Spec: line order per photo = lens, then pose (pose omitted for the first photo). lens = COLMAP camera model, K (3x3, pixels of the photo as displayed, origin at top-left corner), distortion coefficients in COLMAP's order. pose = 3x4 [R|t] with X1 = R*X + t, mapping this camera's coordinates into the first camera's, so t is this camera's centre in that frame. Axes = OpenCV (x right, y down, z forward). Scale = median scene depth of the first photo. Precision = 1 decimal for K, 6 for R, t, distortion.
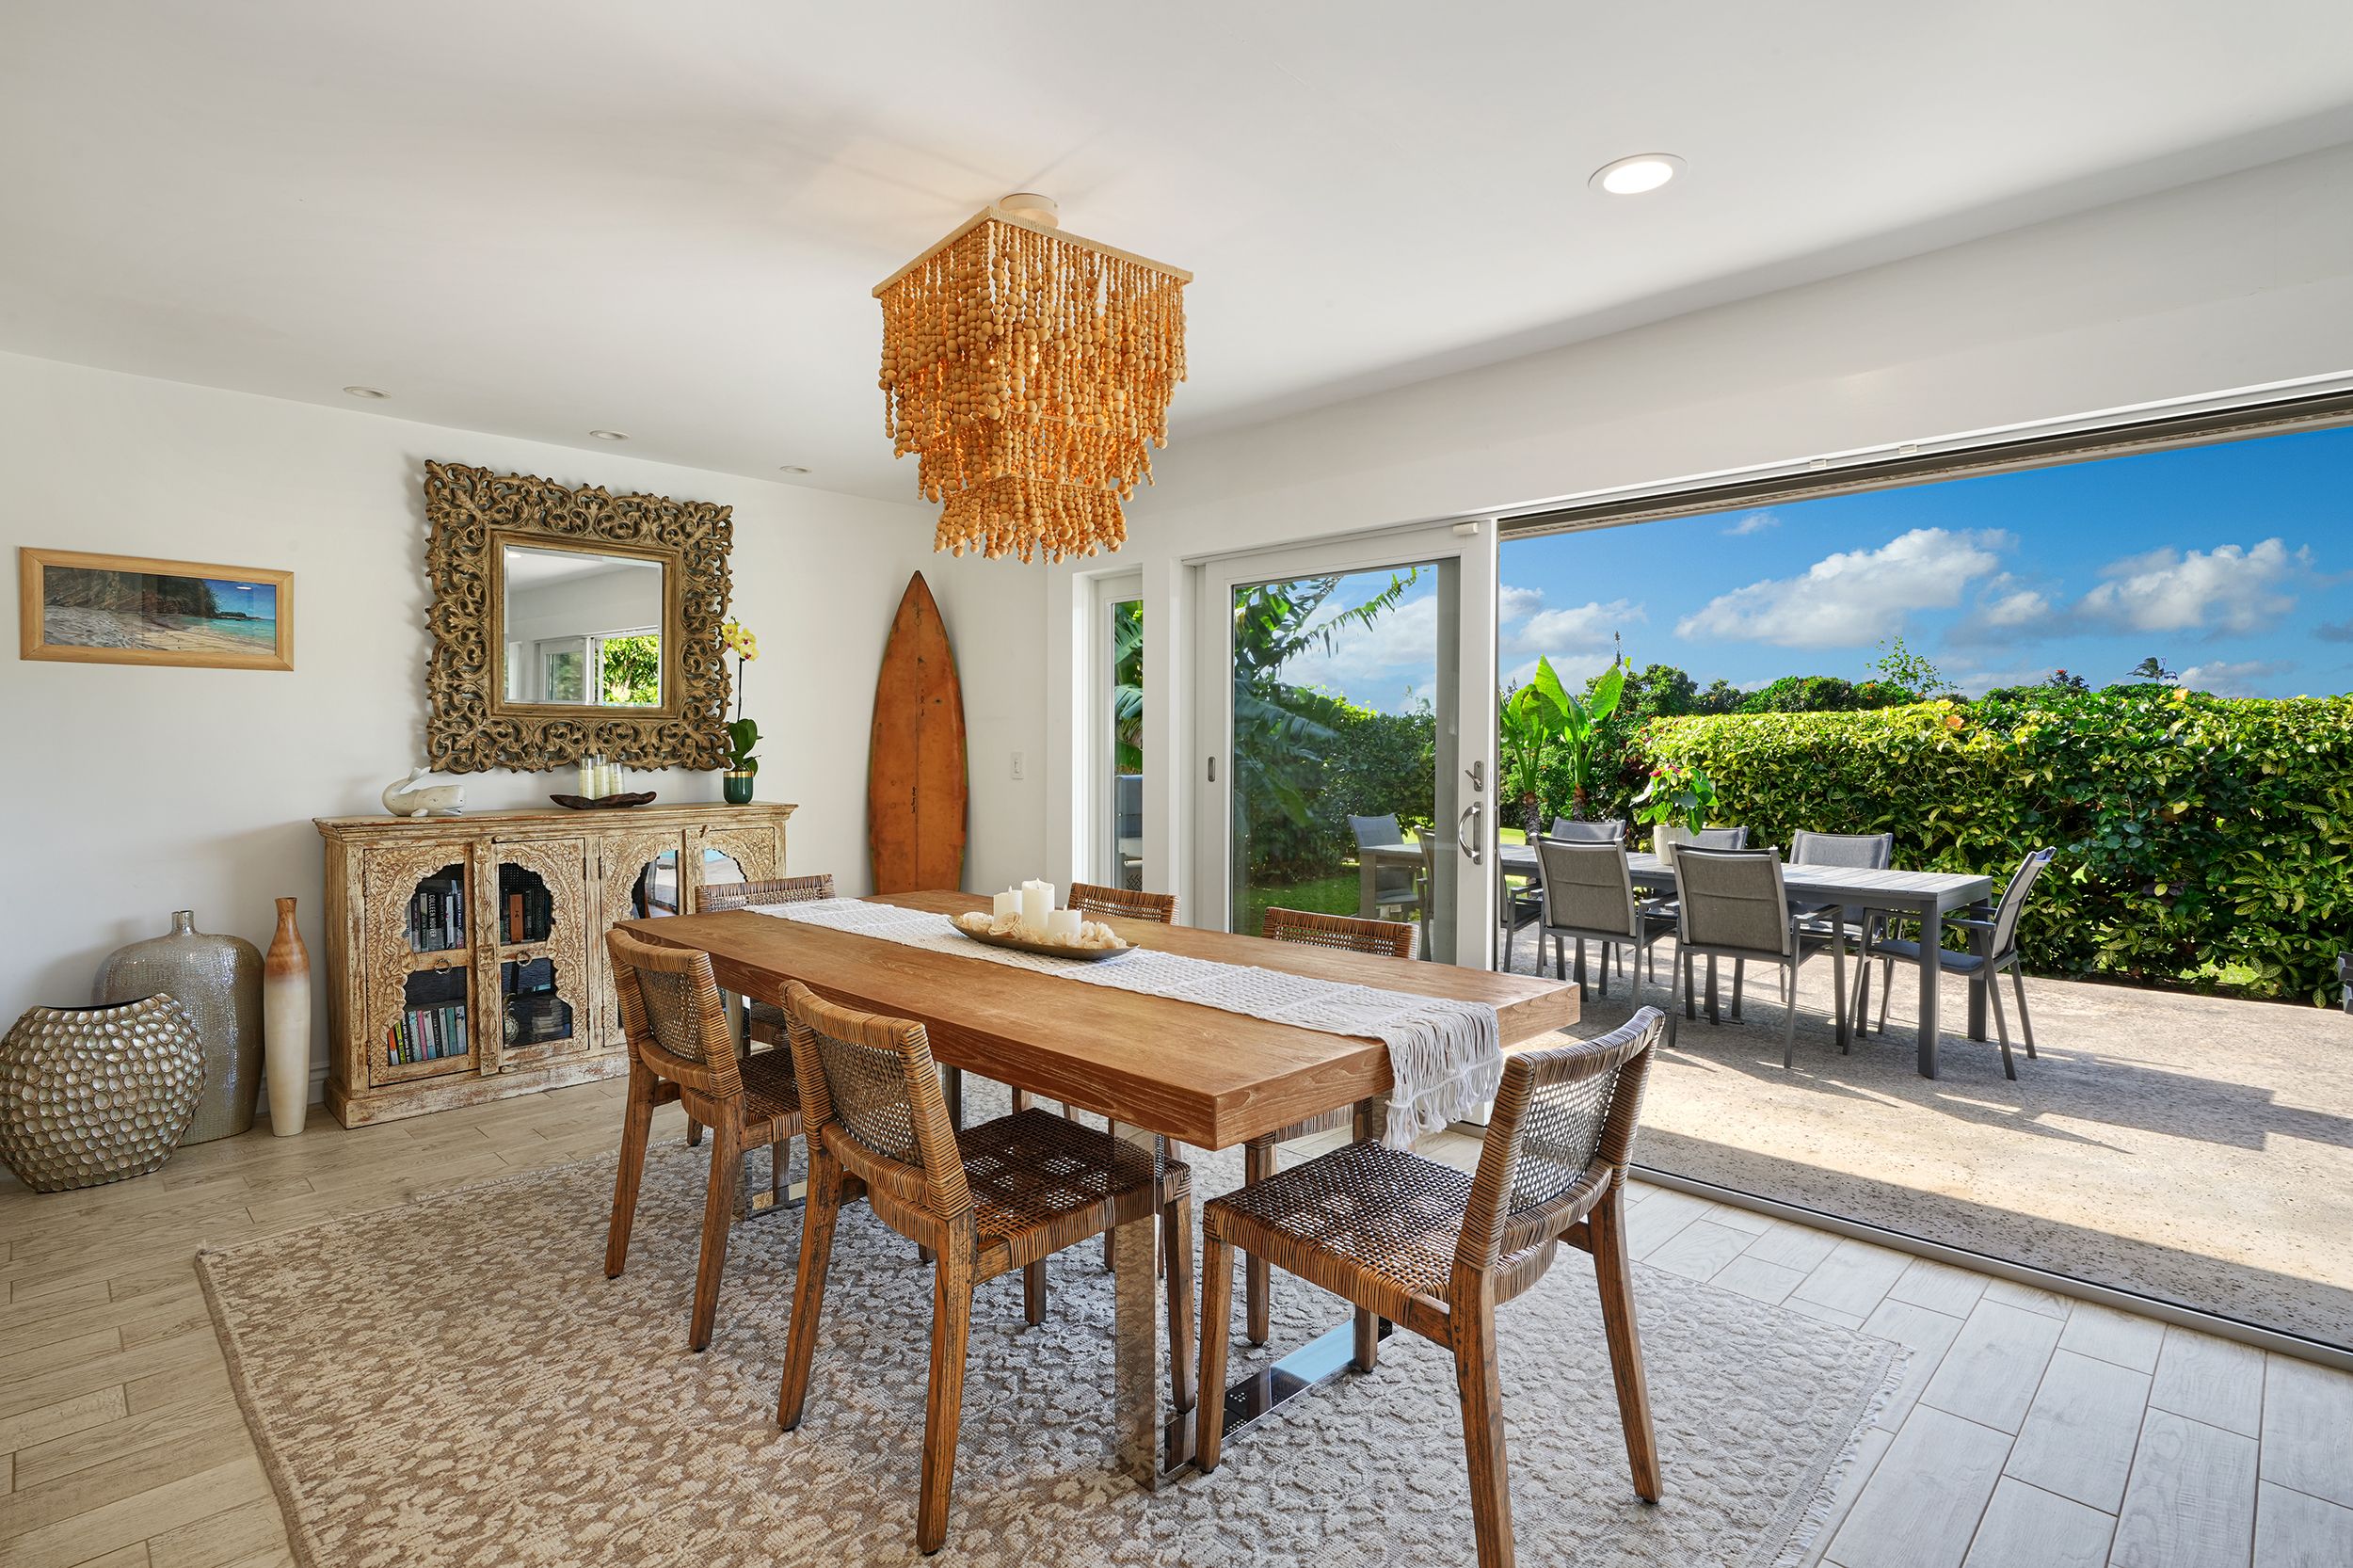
lens RADIAL K [[1152.7, 0, 1178.4], [0, 1152.7, 782.4], [0, 0, 1]] dist [-0.005685, -0.000621]
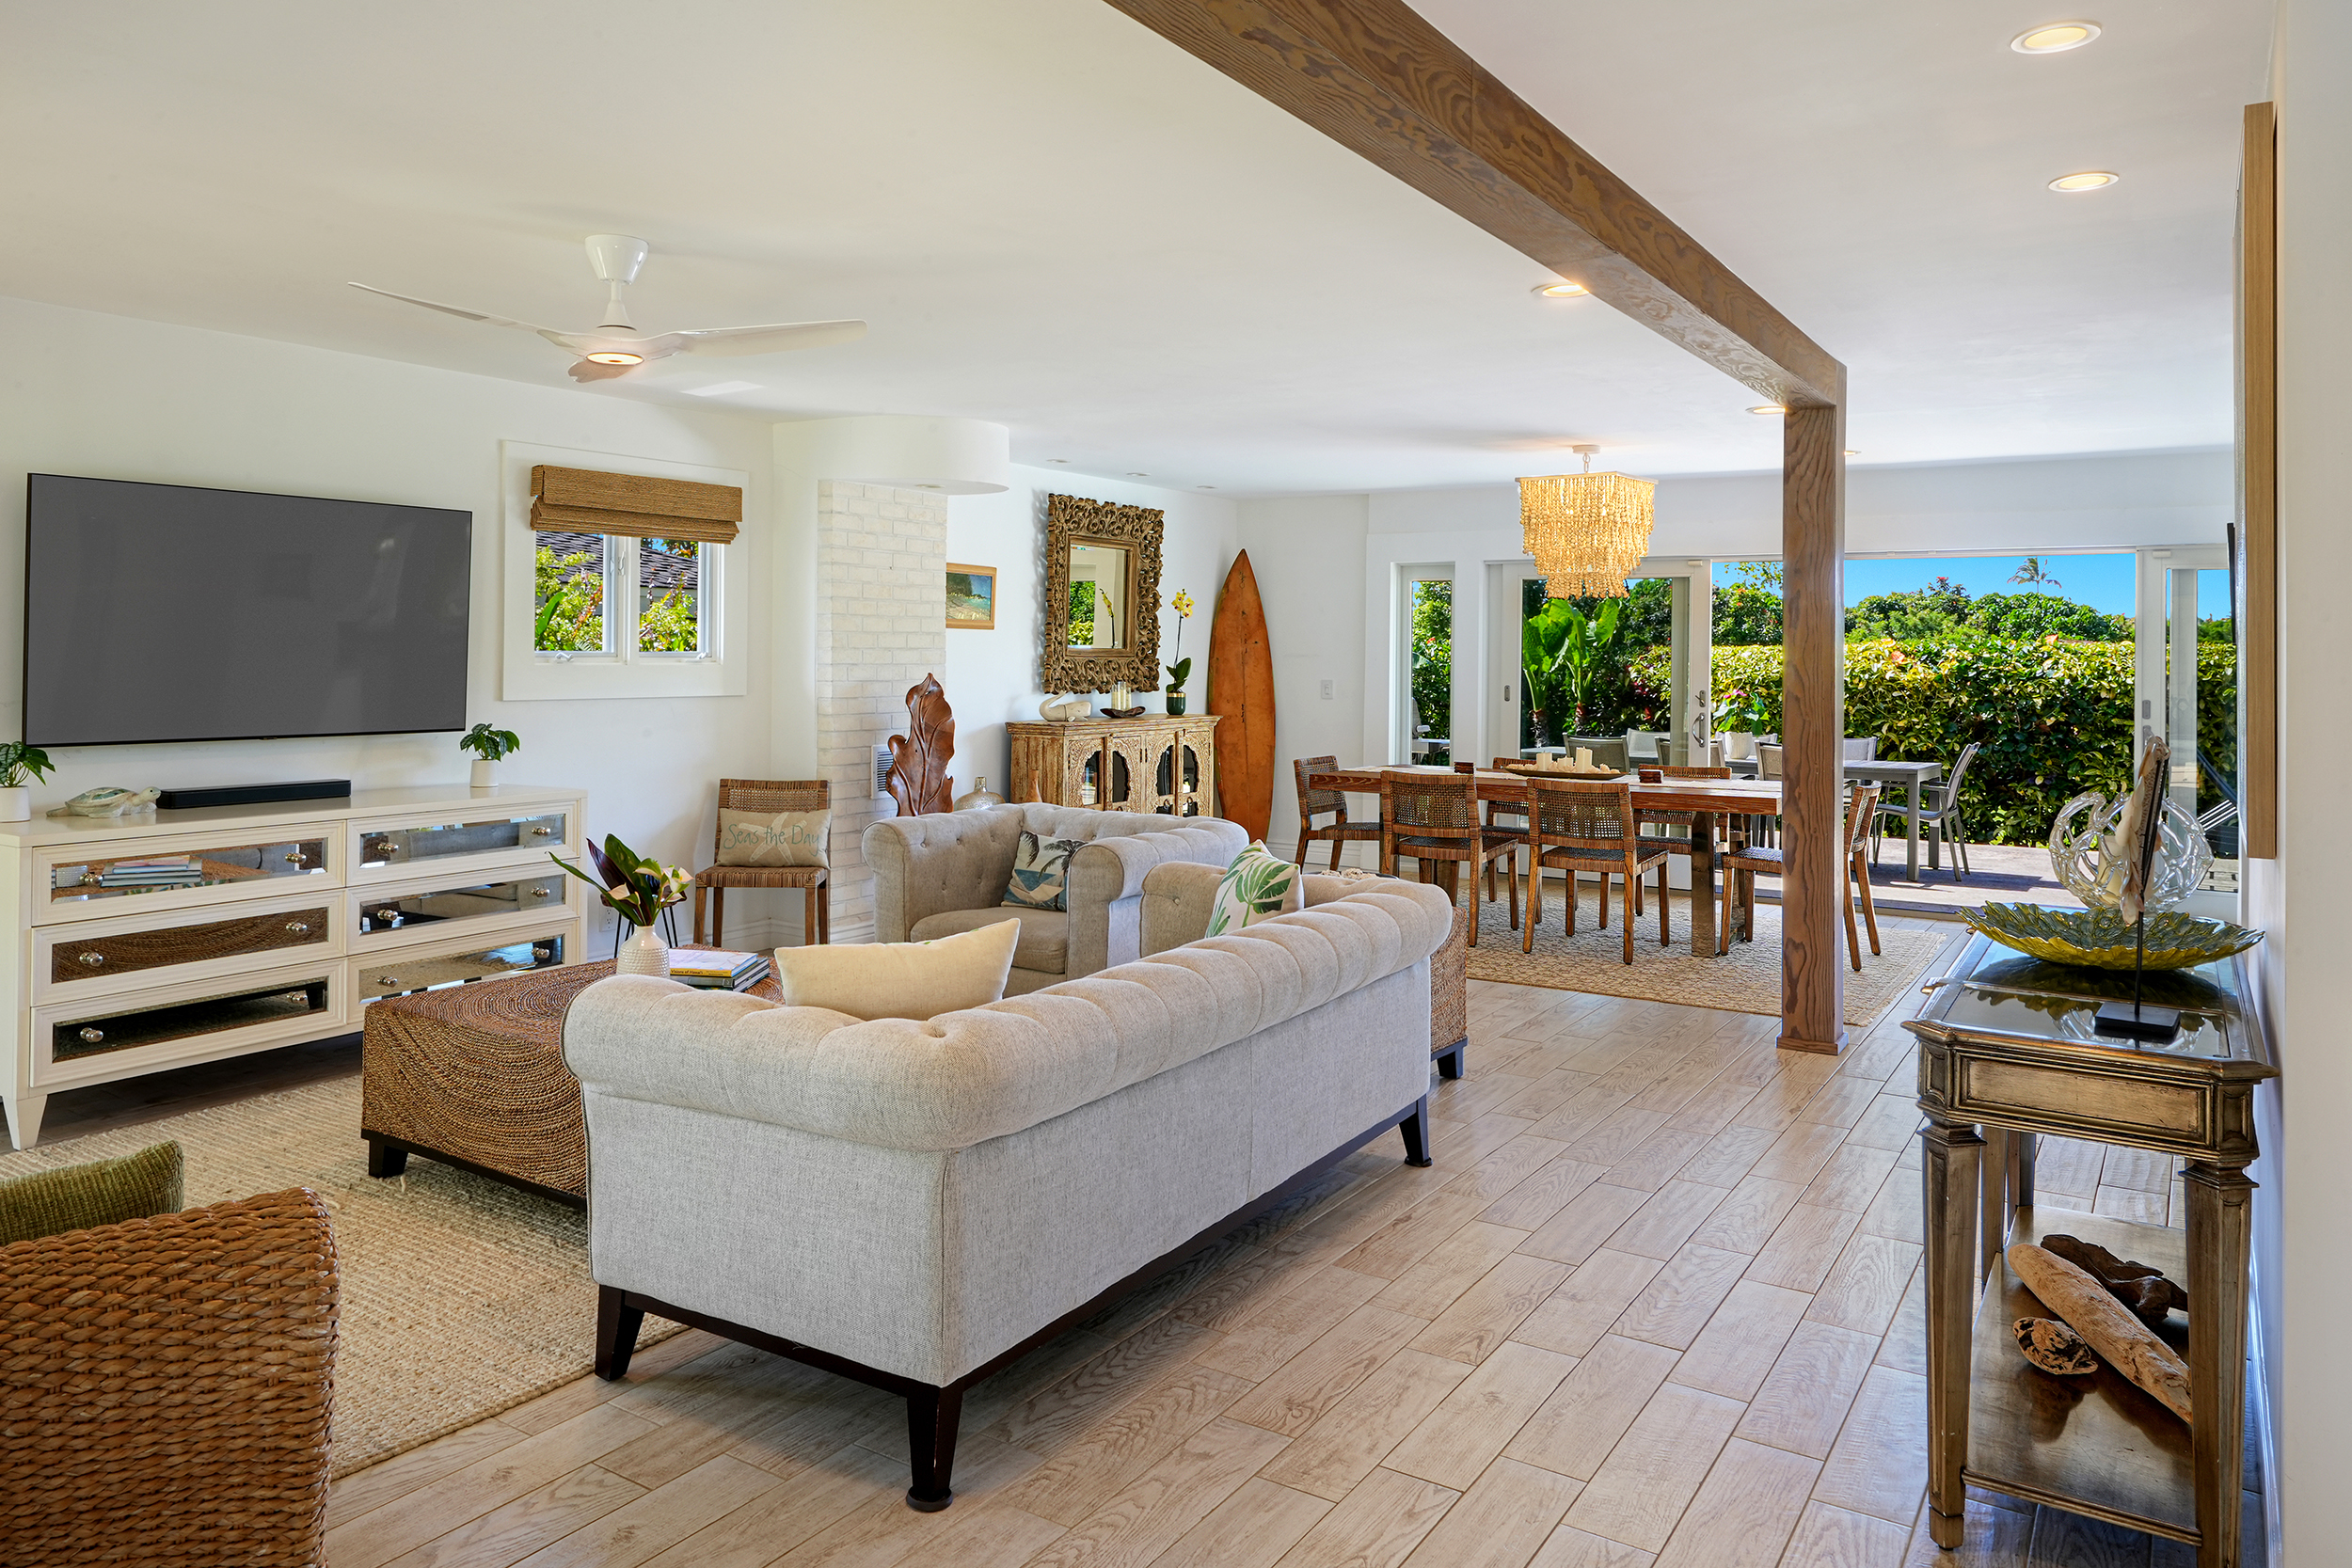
lens RADIAL K [[1489.0, 0, 1169.6], [0, 1489.0, 659.4], [0, 0, 1]] dist [0.007325, 0.001227]
pose [[0.984118, 0.008043, 0.177332, -0.531744], [-0.003047, 0.999591, -0.028427, 0.001118], [-0.177488, 0.027435, 0.983740, -0.631361]]
